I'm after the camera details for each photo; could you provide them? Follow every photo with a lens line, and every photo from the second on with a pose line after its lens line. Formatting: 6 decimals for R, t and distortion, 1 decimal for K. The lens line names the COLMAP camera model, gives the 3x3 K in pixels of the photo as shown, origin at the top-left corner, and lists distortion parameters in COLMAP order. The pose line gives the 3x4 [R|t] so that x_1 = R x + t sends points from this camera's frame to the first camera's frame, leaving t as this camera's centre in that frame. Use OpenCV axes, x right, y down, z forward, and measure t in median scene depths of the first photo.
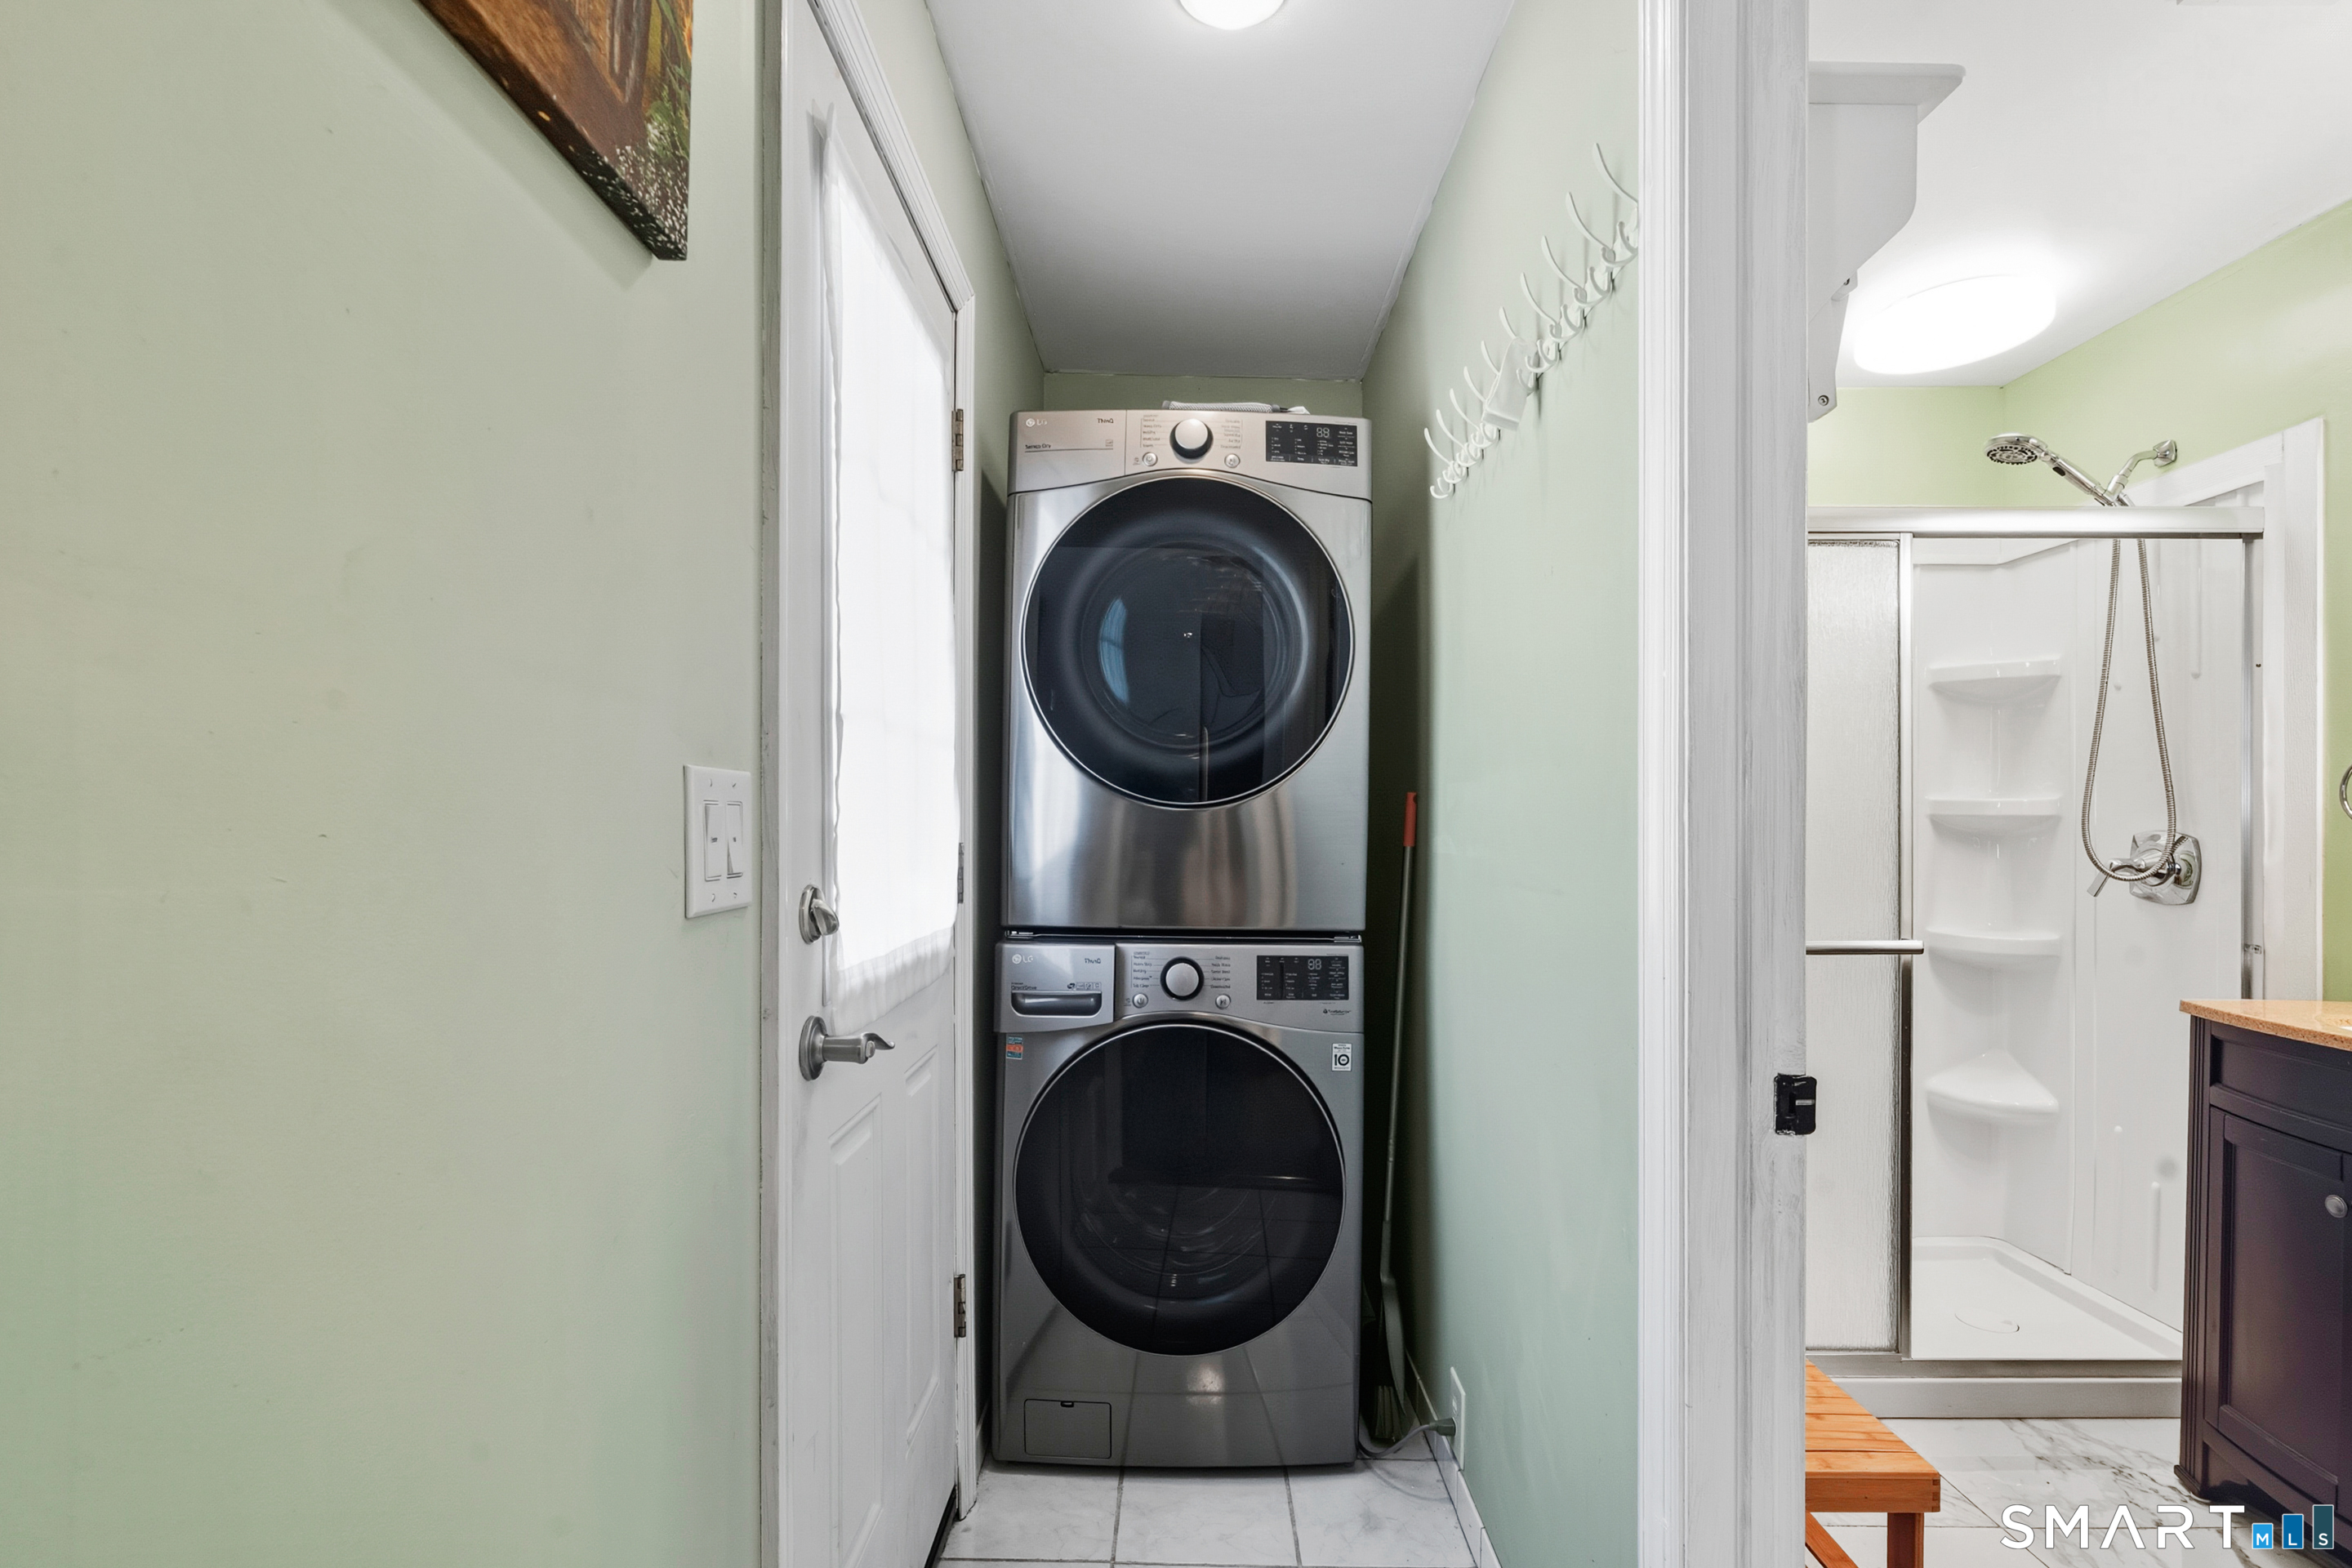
lens RADIAL K [[1080.9, 0, 1182.3], [0, 1080.9, 813.1], [0, 0, 1]] dist [0.001276, 0.000966]
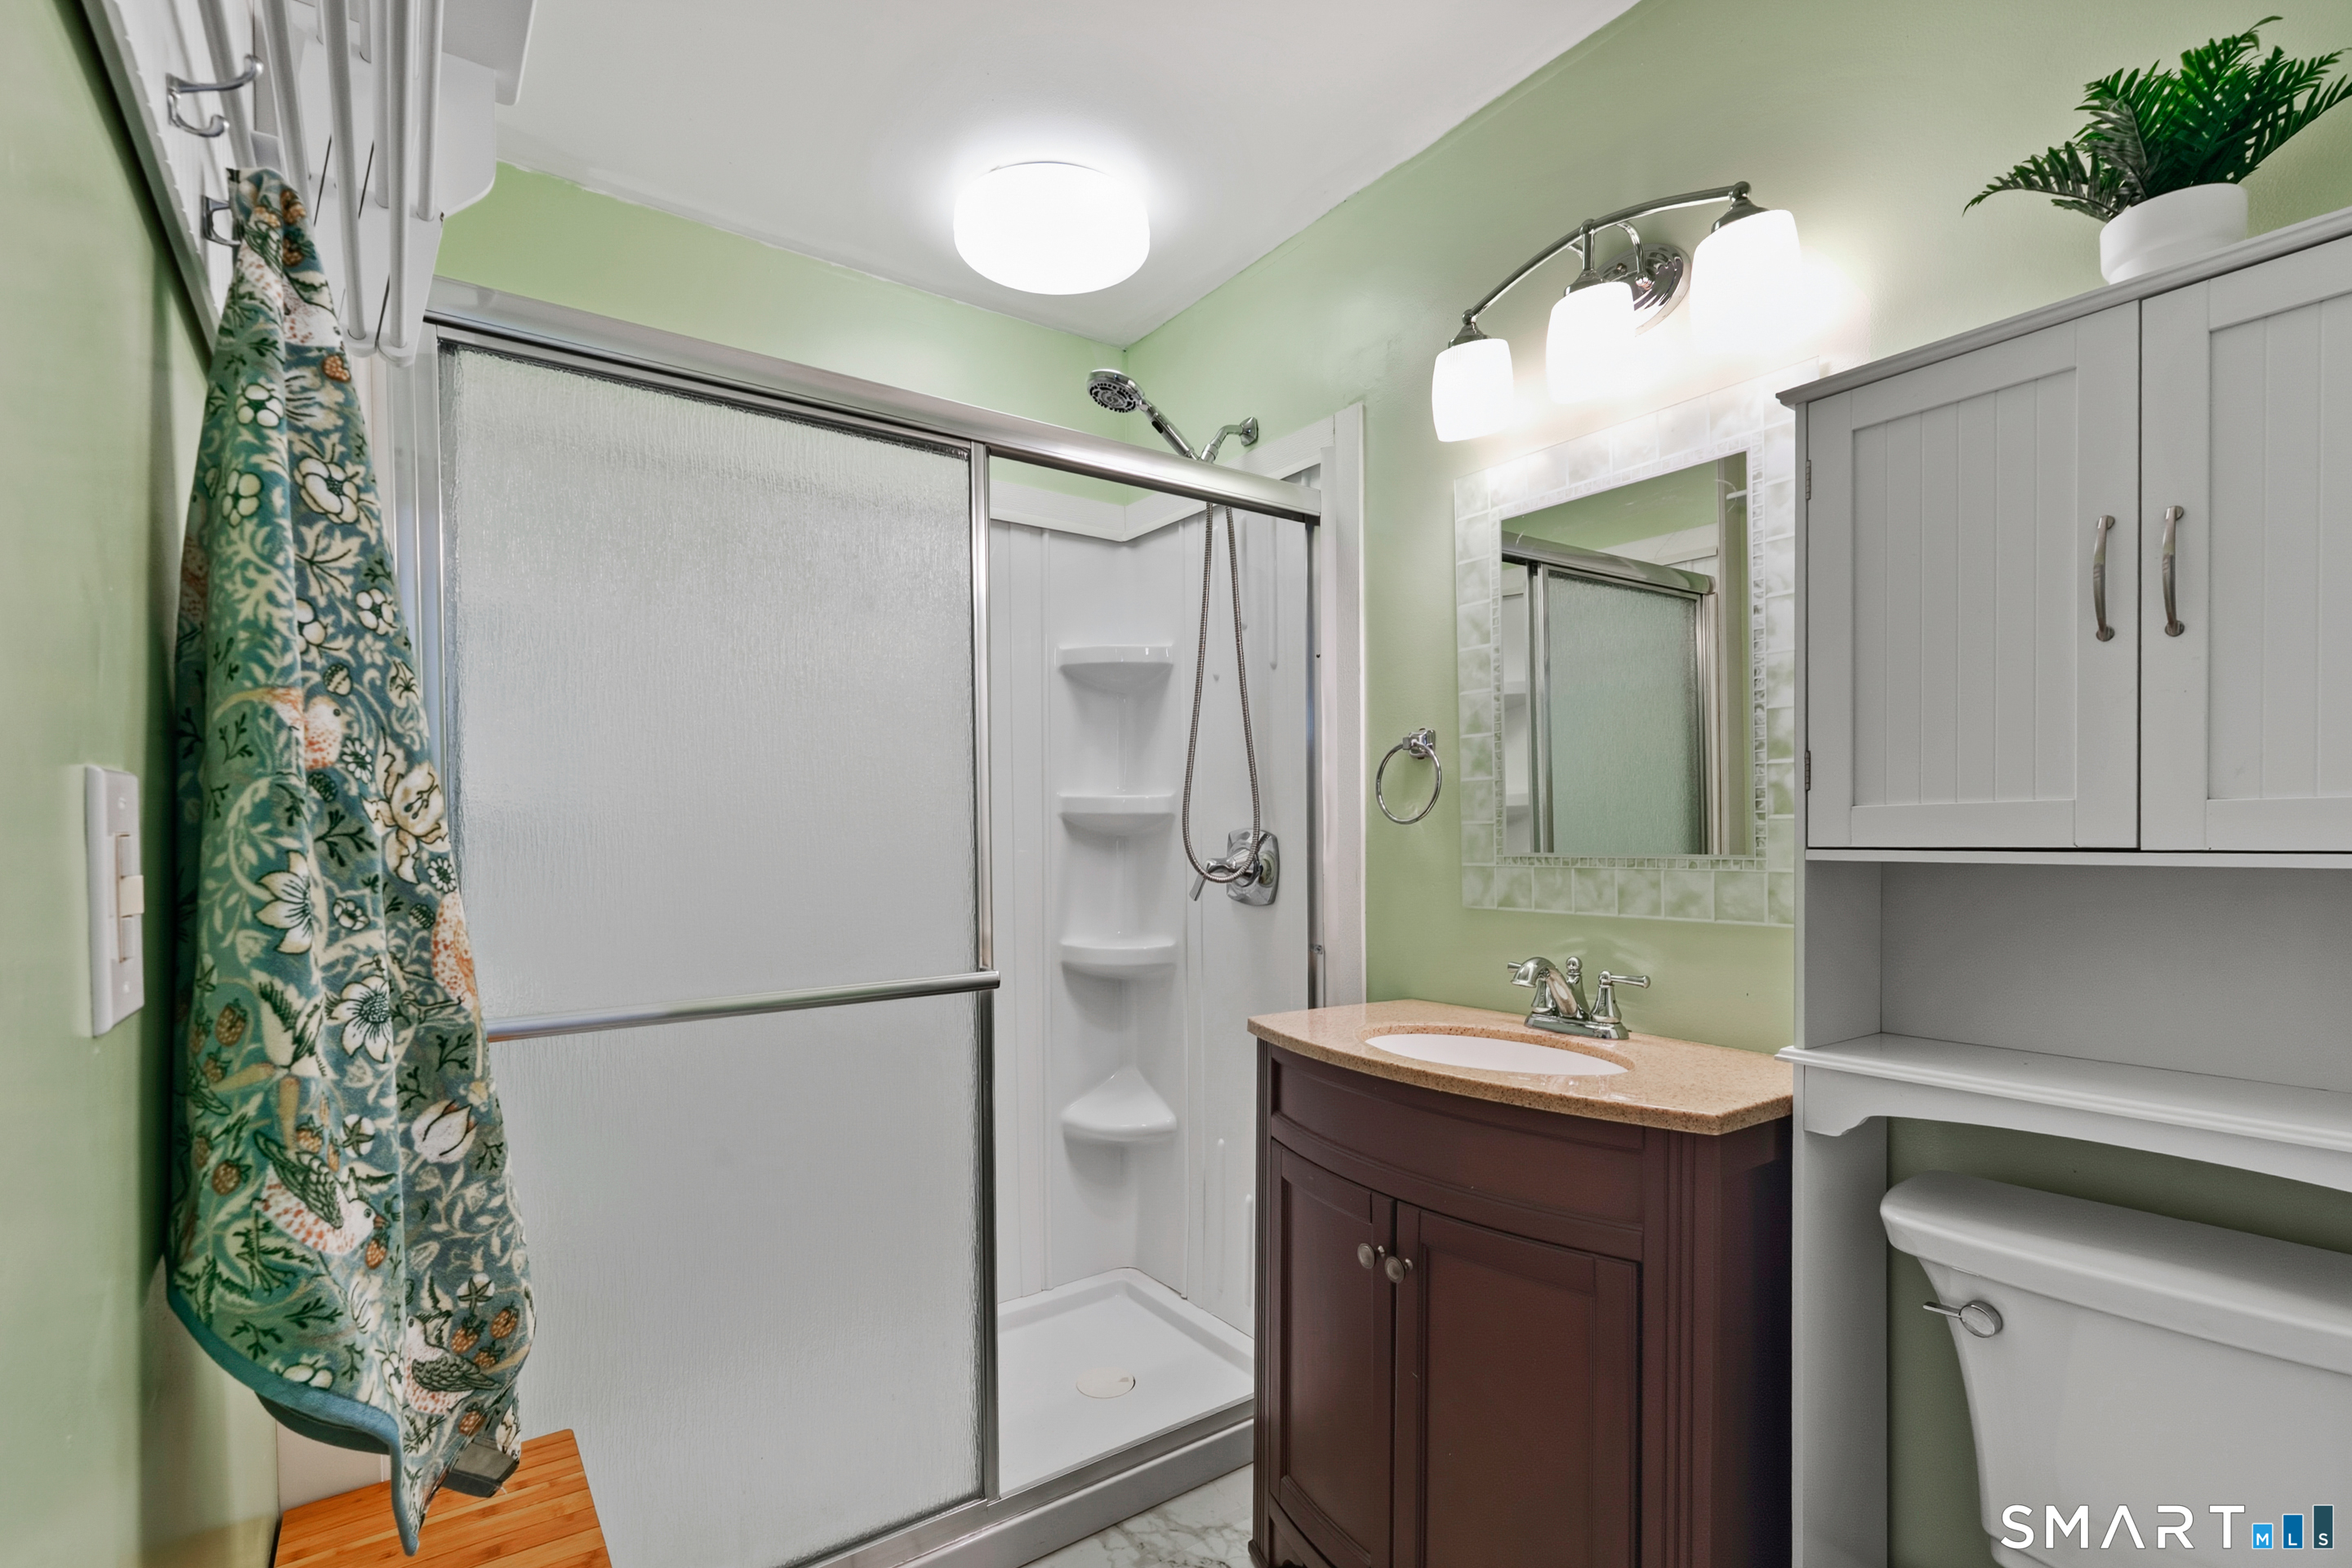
lens RADIAL K [[1080.9, 0, 1182.3], [0, 1080.9, 813.1], [0, 0, 1]] dist [0.001276, 0.000966]
pose [[0.813478, -0.000716, 0.581596, 0.309049], [0.004902, 0.999972, -0.005624, 0.008041], [-0.581576, 0.007426, 0.813458, 0.265892]]
